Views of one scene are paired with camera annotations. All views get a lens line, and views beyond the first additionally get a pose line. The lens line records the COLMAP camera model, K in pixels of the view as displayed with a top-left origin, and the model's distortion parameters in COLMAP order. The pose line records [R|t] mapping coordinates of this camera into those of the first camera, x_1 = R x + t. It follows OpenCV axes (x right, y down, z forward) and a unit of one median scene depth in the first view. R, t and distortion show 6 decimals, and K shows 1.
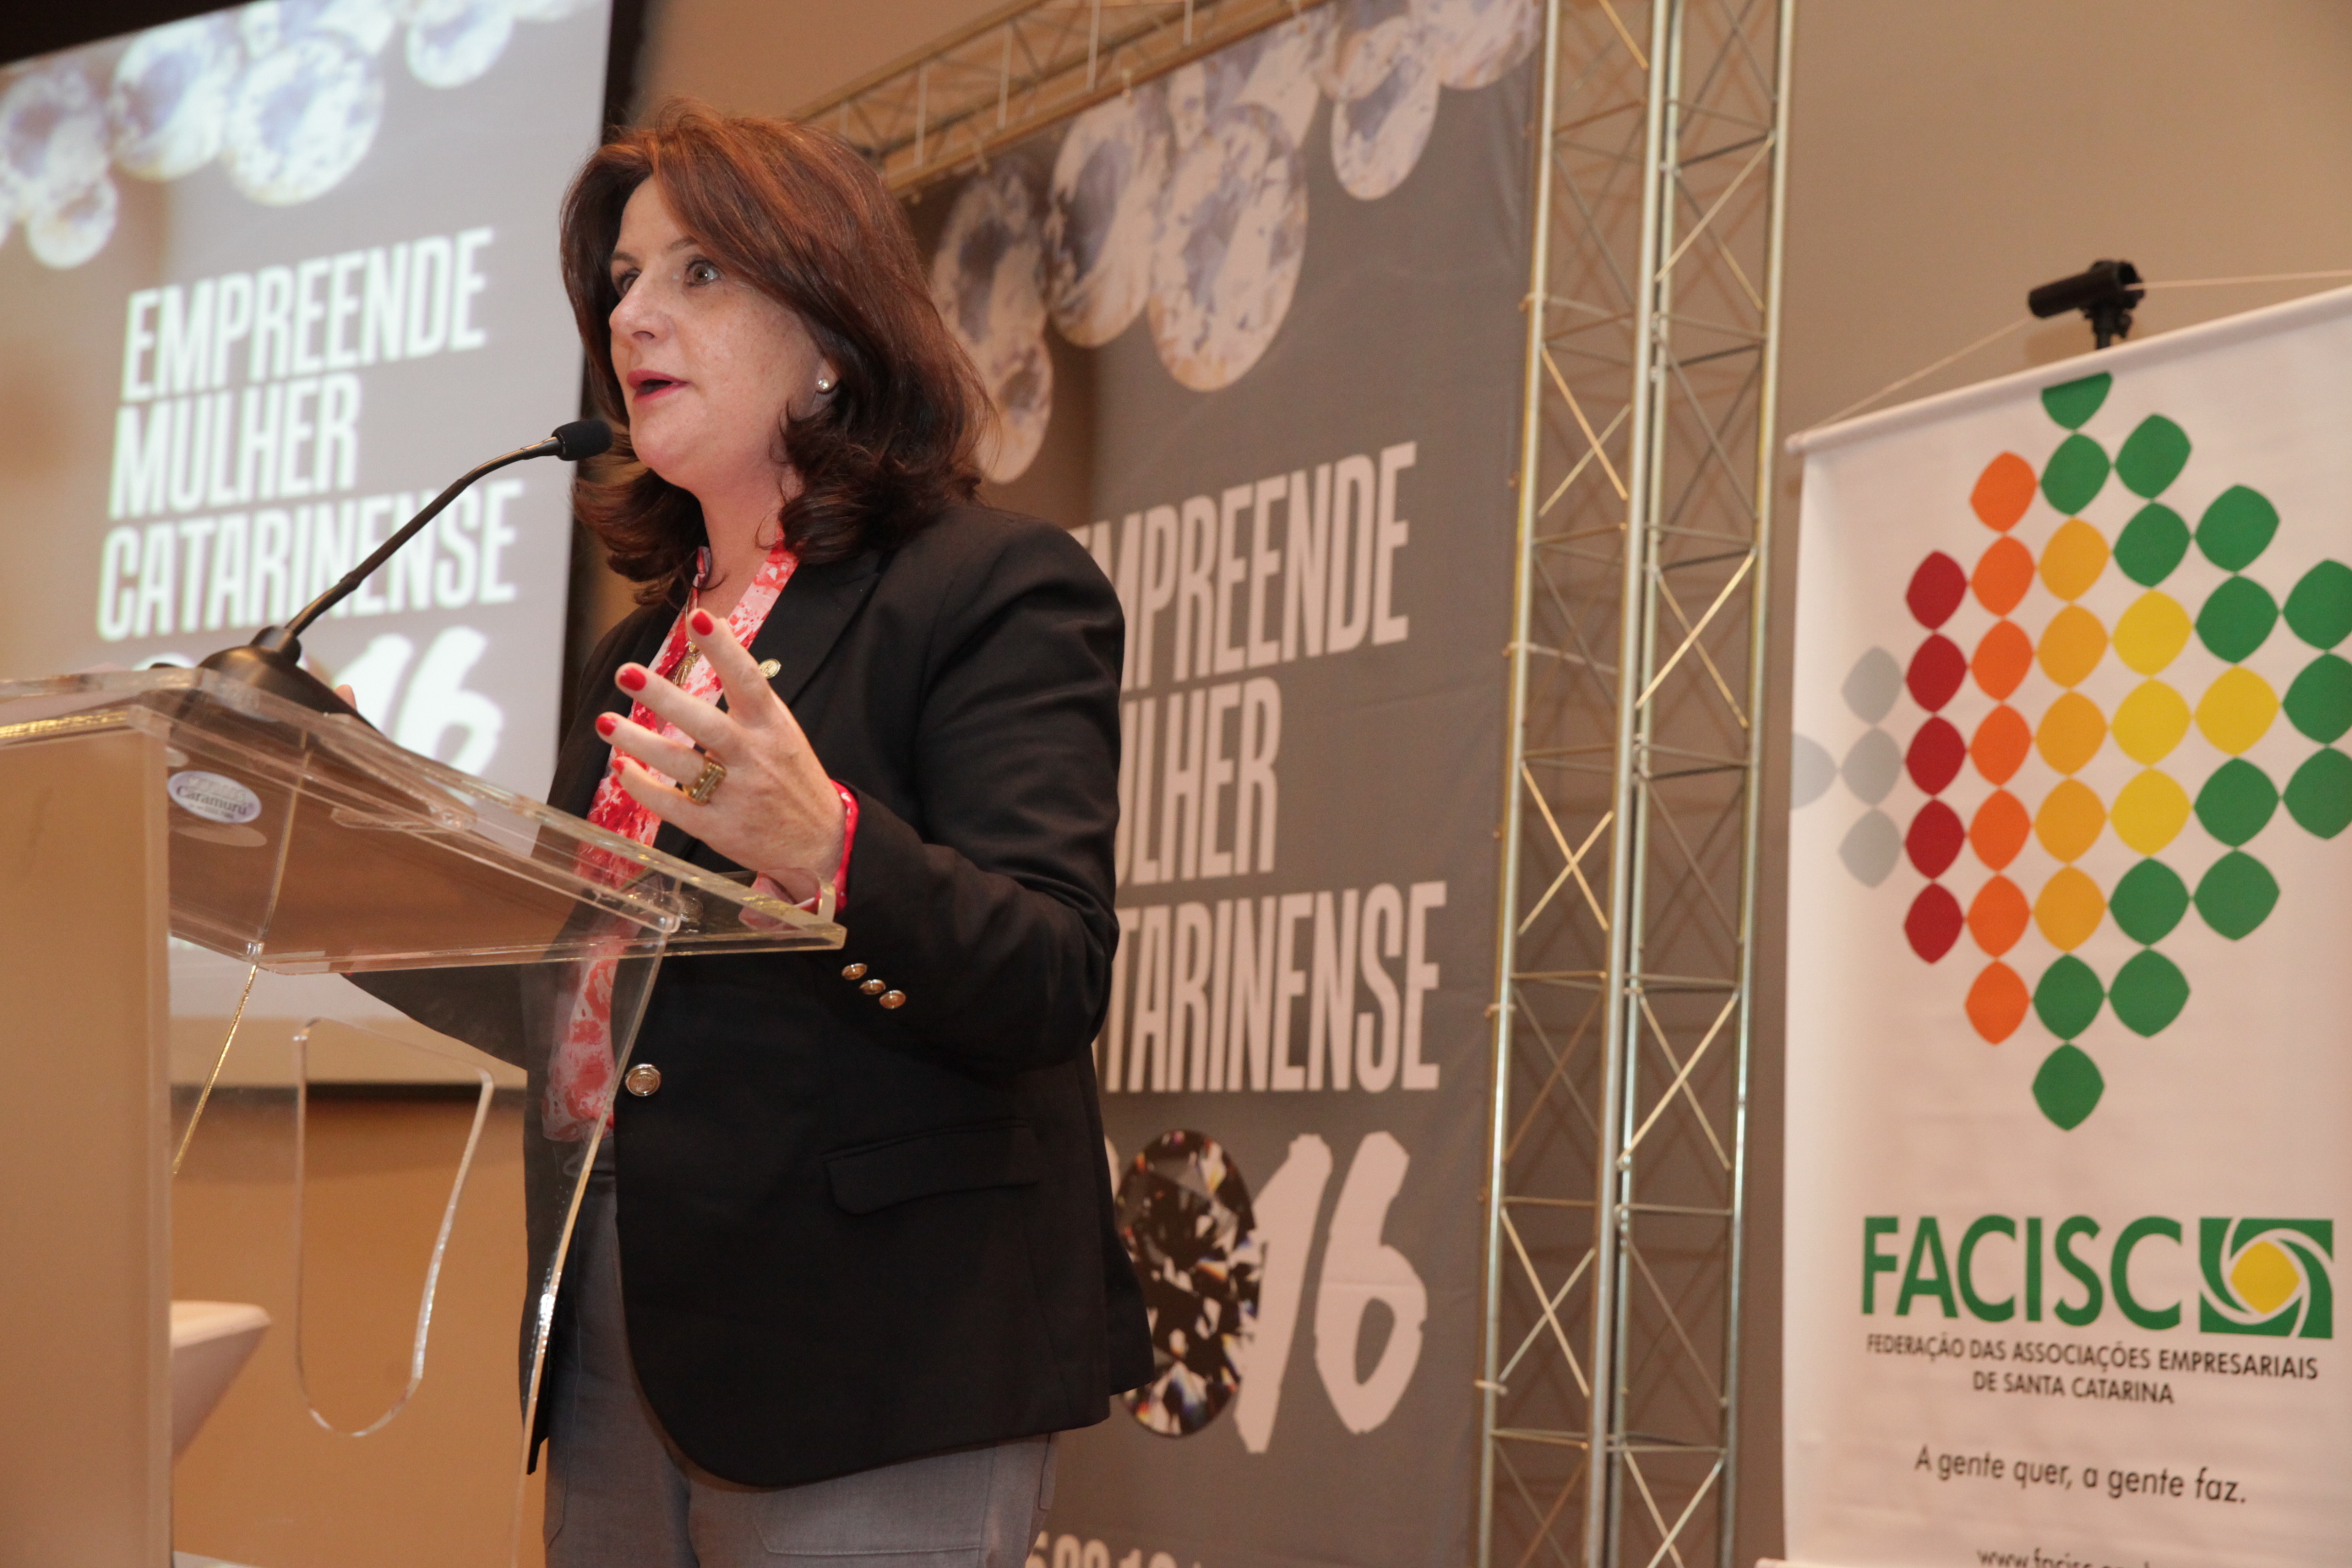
lens RADIAL K [[3673.3, 0, 1177.0], [0, 3673.3, 780.0], [0, 0, 1]] dist [0.133558, 0.000000]
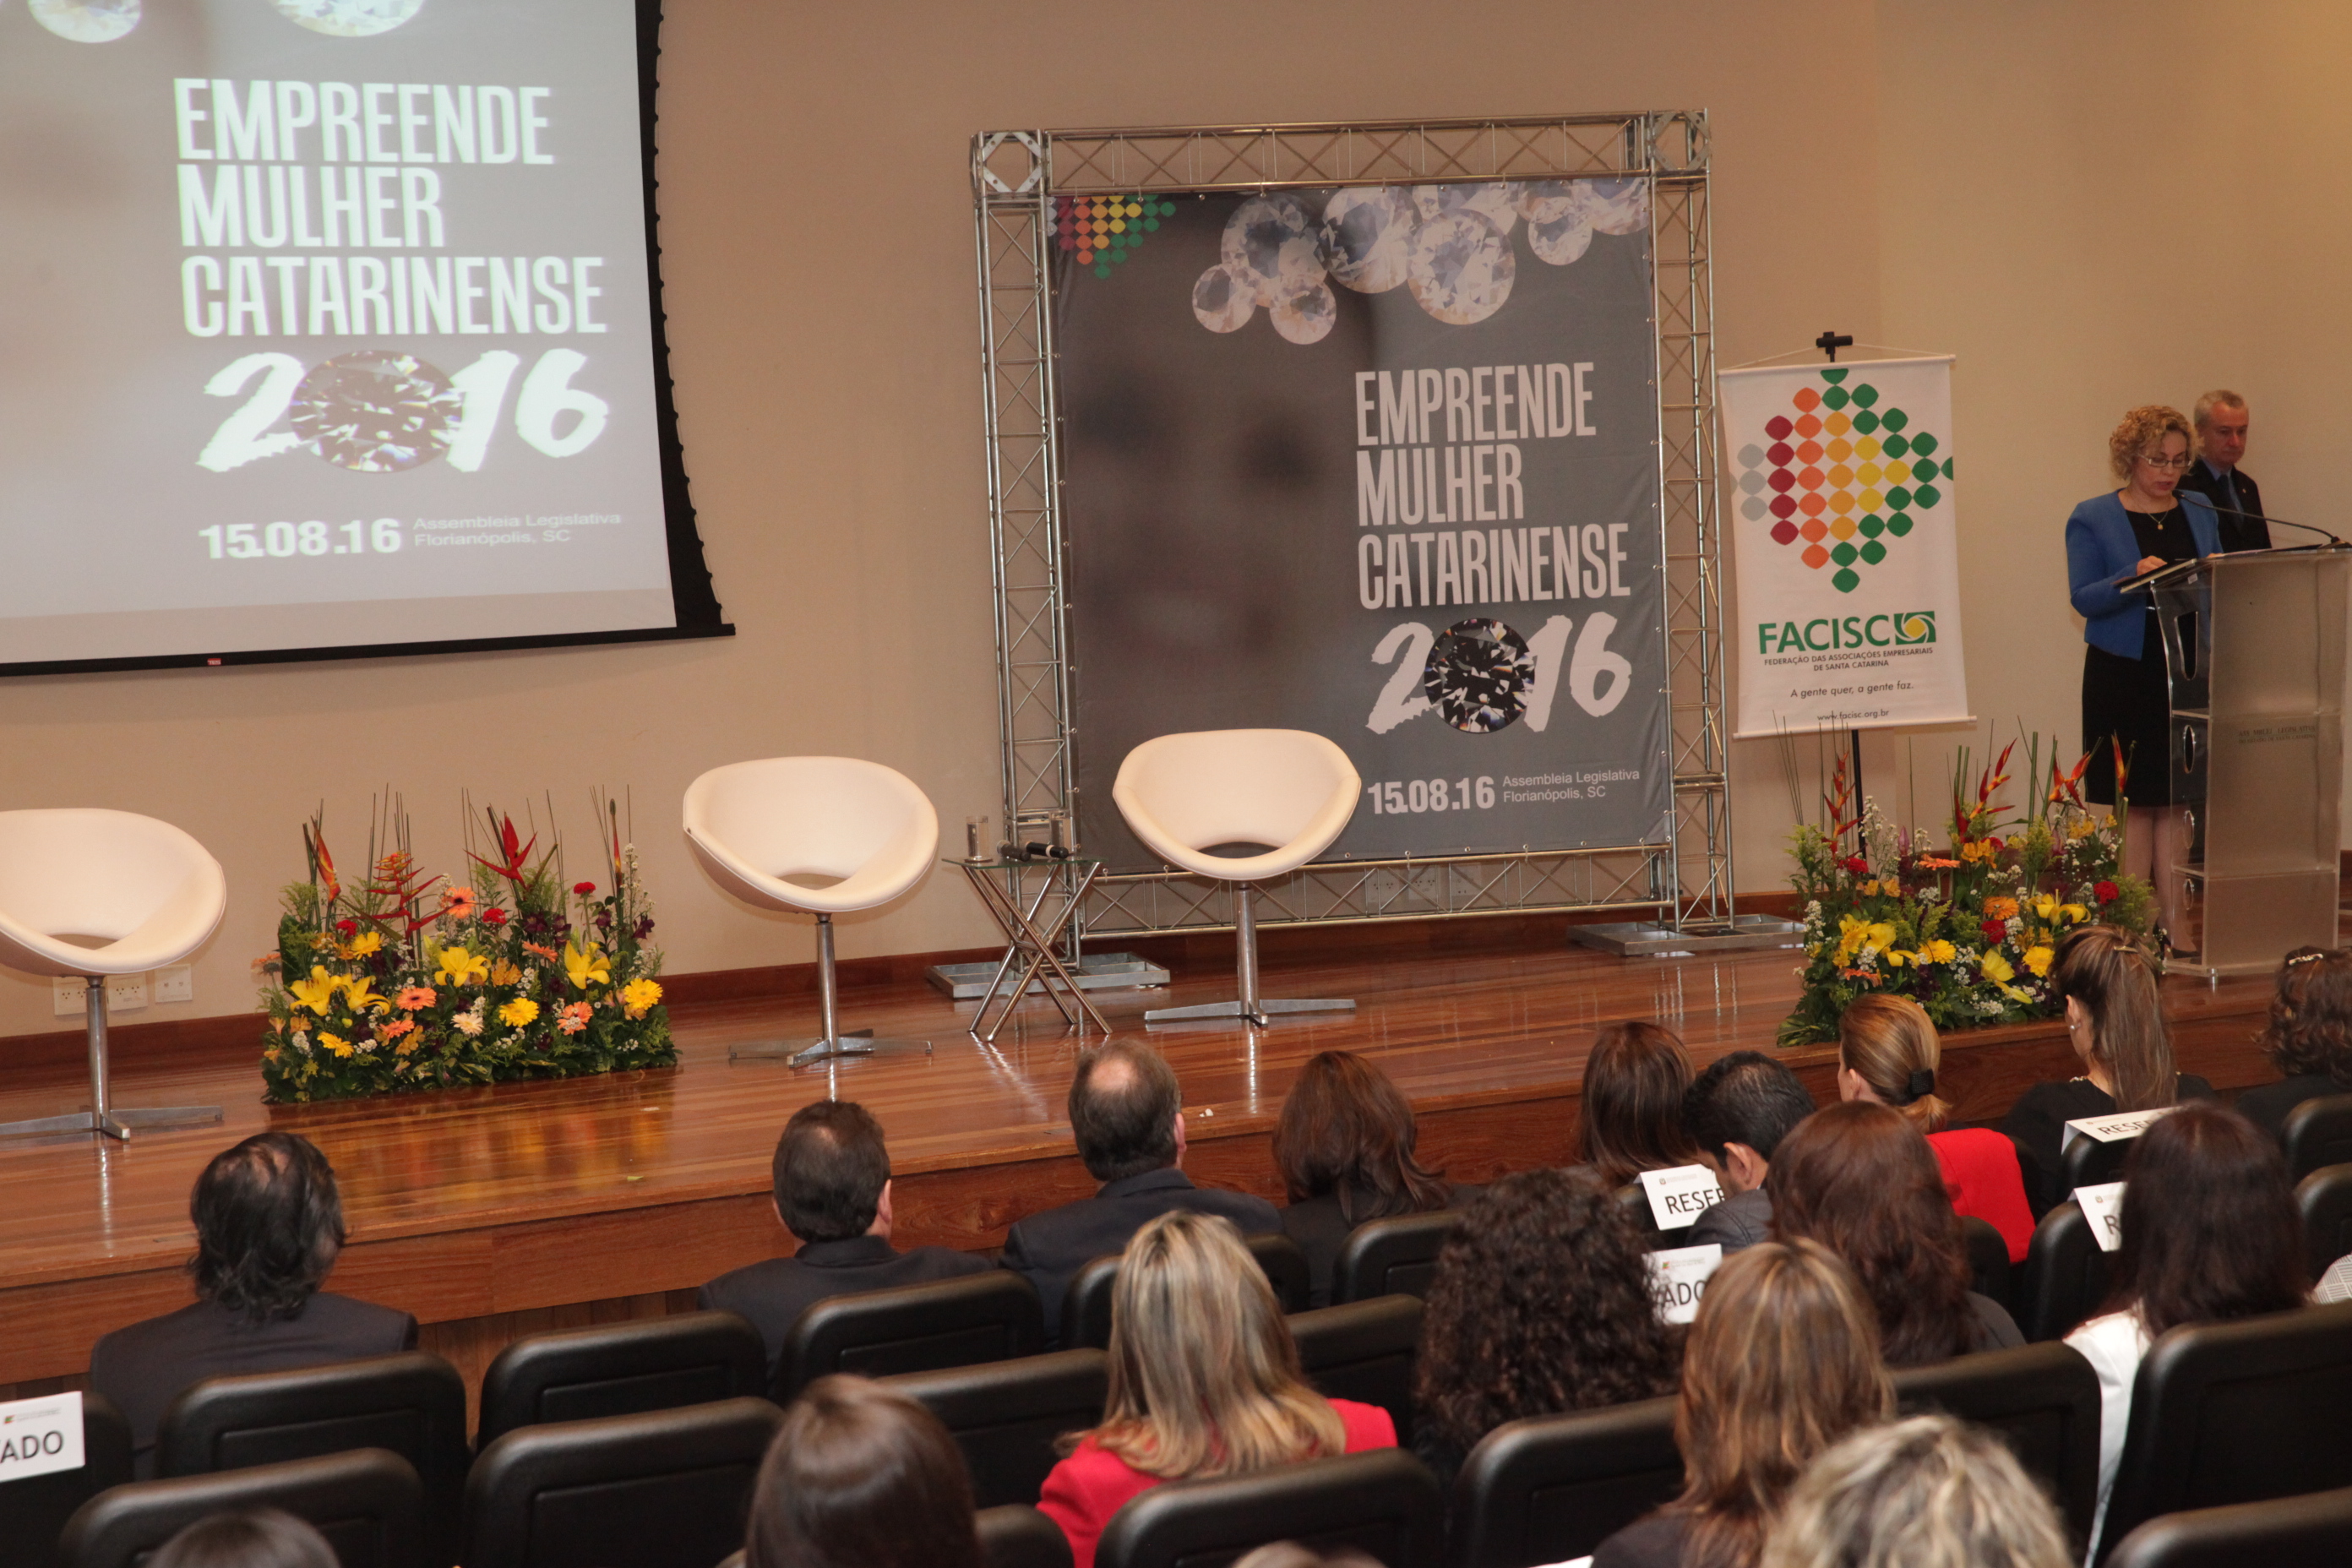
lens RADIAL K [[4745.9, 0, 1176.5], [0, 4745.9, 785.8], [0, 0, 1]] dist [0.254271, 0.000000]
pose [[0.333132, -0.120358, 0.935167, -3.454340], [-0.054968, 0.987654, 0.146694, -0.288136], [-0.941276, -0.100272, 0.322404, 0.111464]]
